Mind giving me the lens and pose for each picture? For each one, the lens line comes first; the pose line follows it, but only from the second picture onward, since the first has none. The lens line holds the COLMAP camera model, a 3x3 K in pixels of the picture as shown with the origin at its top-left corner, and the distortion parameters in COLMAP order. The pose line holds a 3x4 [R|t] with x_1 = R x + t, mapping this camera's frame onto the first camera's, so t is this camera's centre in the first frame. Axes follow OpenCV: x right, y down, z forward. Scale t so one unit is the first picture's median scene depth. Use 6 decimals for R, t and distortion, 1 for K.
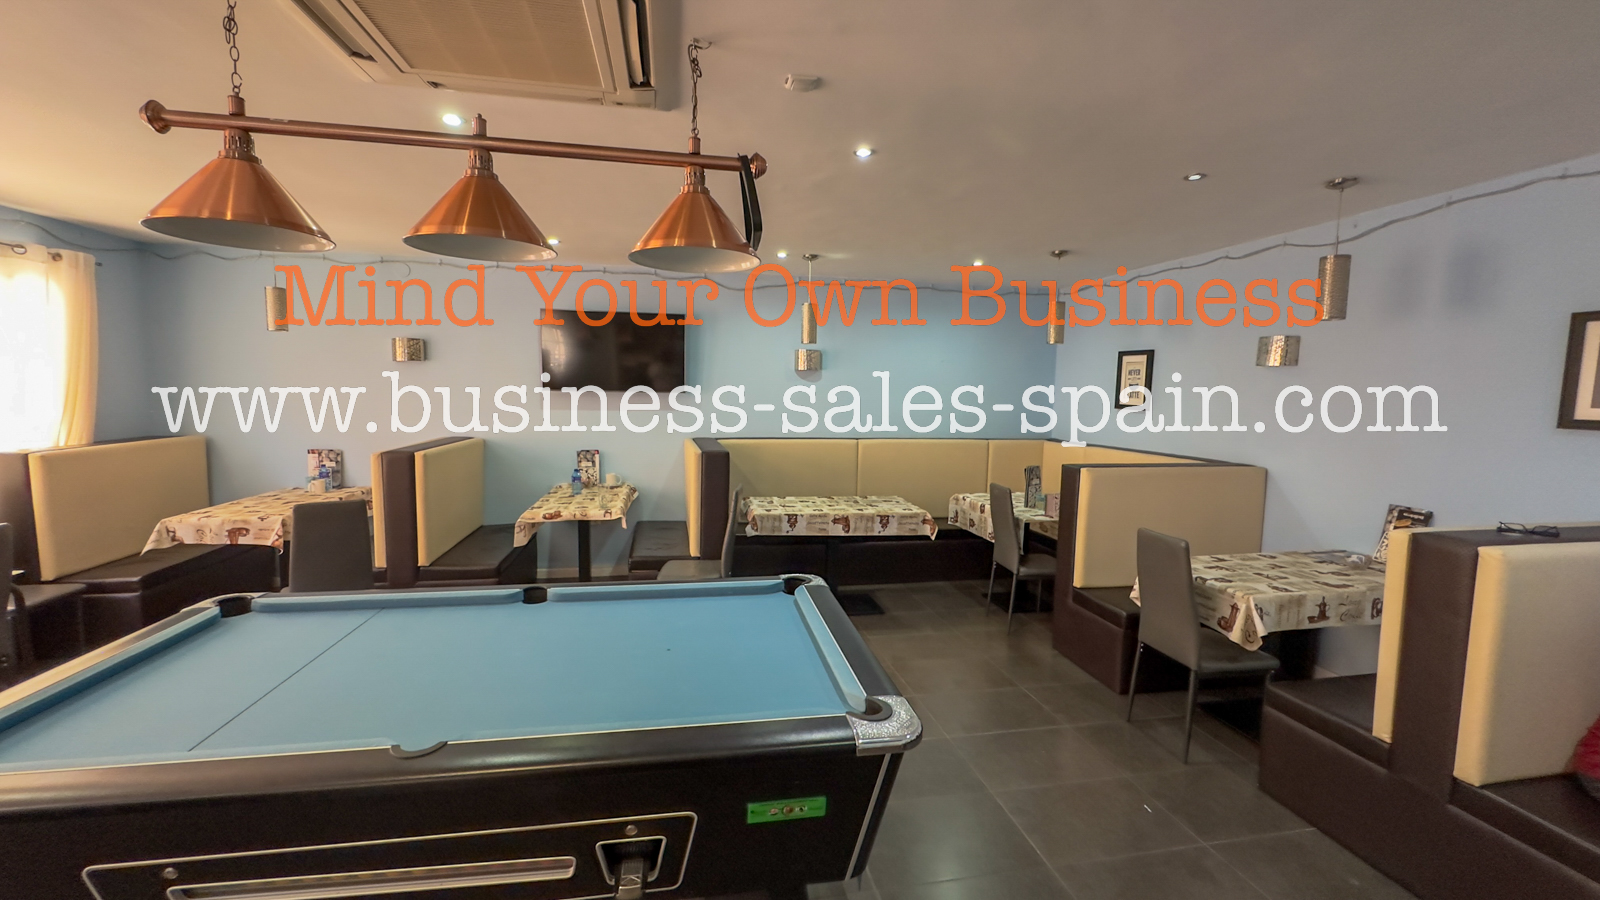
lens RADIAL K [[640.0, 0, 797.3], [0, 640.0, 449.4], [0, 0, 1]] dist [-0.003150, -0.000222]
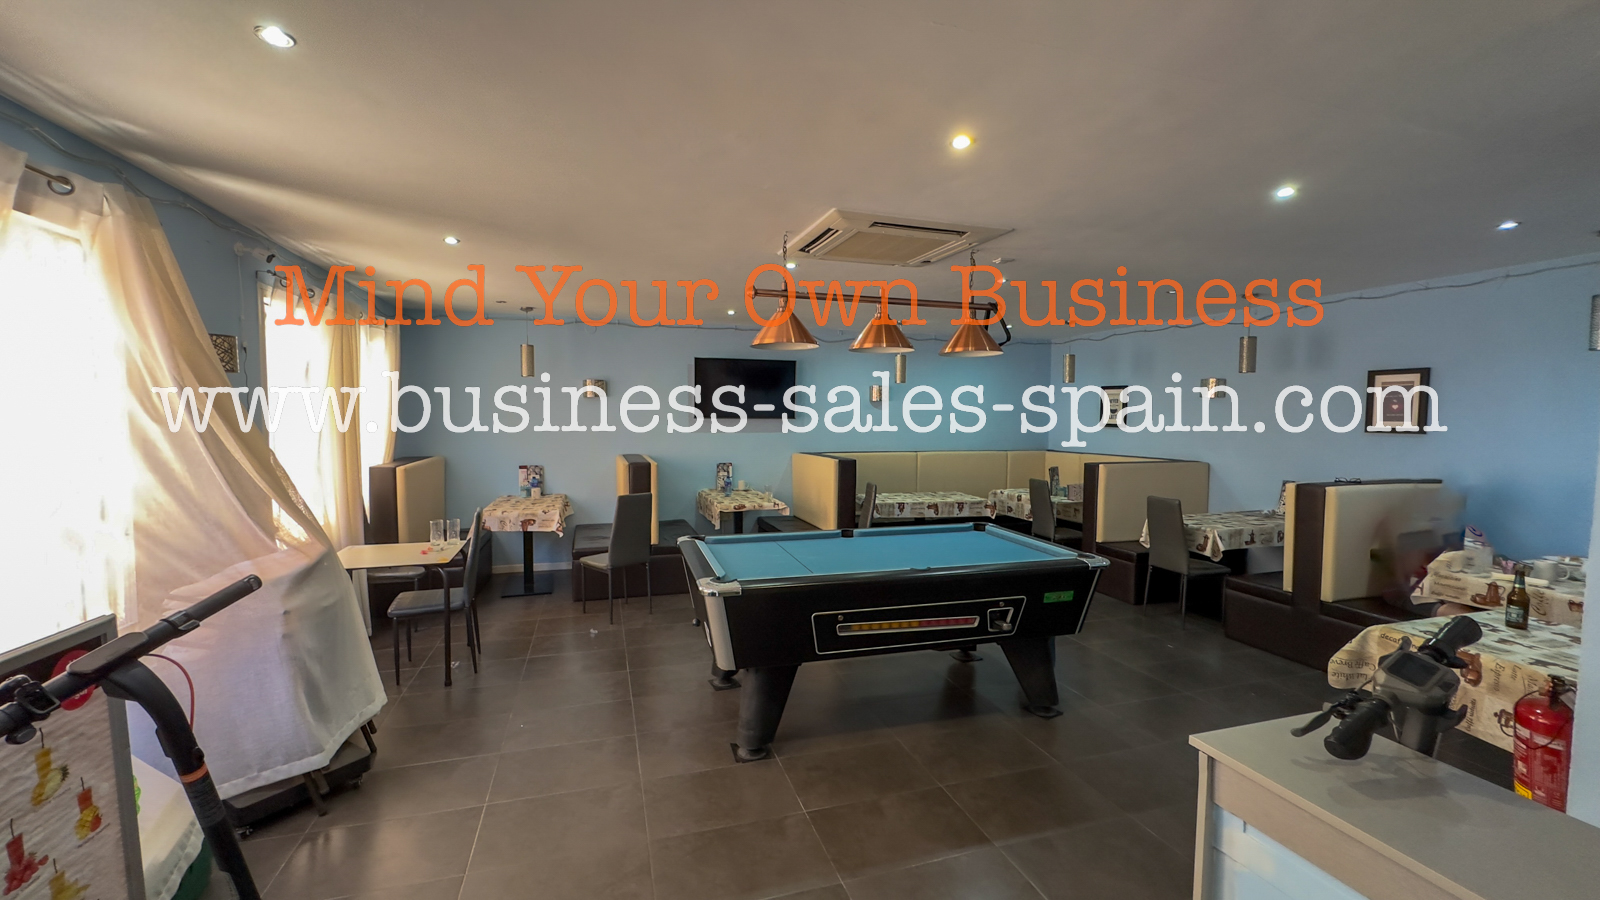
lens RADIAL K [[640.0, 0, 798.5], [0, 640.0, 448.2], [0, 0, 1]] dist [-0.003150, -0.000222]
pose [[0.993813, -0.016056, 0.109903, -0.584685], [0.020544, 0.998995, -0.039825, 0.047586], [-0.109153, 0.041836, 0.993144, -0.597350]]
